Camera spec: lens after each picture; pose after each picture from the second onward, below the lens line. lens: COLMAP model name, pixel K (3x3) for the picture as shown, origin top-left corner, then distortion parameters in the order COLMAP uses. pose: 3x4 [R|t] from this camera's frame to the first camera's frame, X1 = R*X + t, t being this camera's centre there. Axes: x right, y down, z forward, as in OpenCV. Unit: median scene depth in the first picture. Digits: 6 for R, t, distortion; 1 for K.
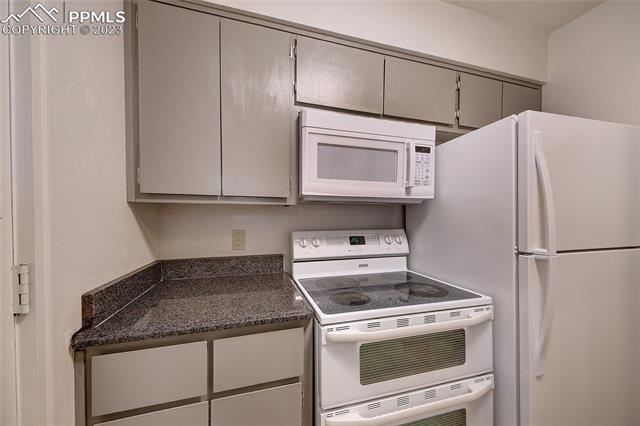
lens RADIAL K [[257.8, 0, 321.7], [0, 257.8, 218.2], [0, 0, 1]] dist [0.009596, -0.000109]
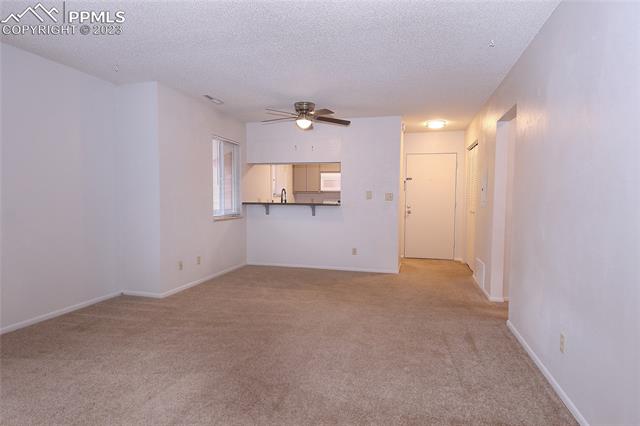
lens RADIAL K [[378.9, 0, 320.0], [0, 378.9, 213.0], [0, 0, 1]] dist [-0.004491, -0.001451]
pose [[0.858663, 0.030669, -0.511622, 3.497608], [-0.015353, 0.999299, 0.034136, 0.087478], [0.512310, -0.021456, 0.858532, -5.034863]]
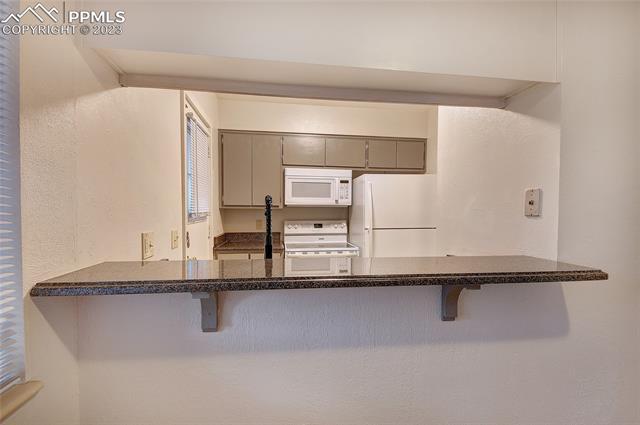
lens RADIAL K [[316.2, 0, 320.0], [0, 316.2, 212.5], [0, 0, 1]] dist [-0.000702, -0.000074]
pose [[0.990964, 0.005062, -0.134031, 0.596894], [-0.004612, 0.999983, 0.003666, -0.028898], [0.134048, -0.003014, 0.990970, -1.718111]]
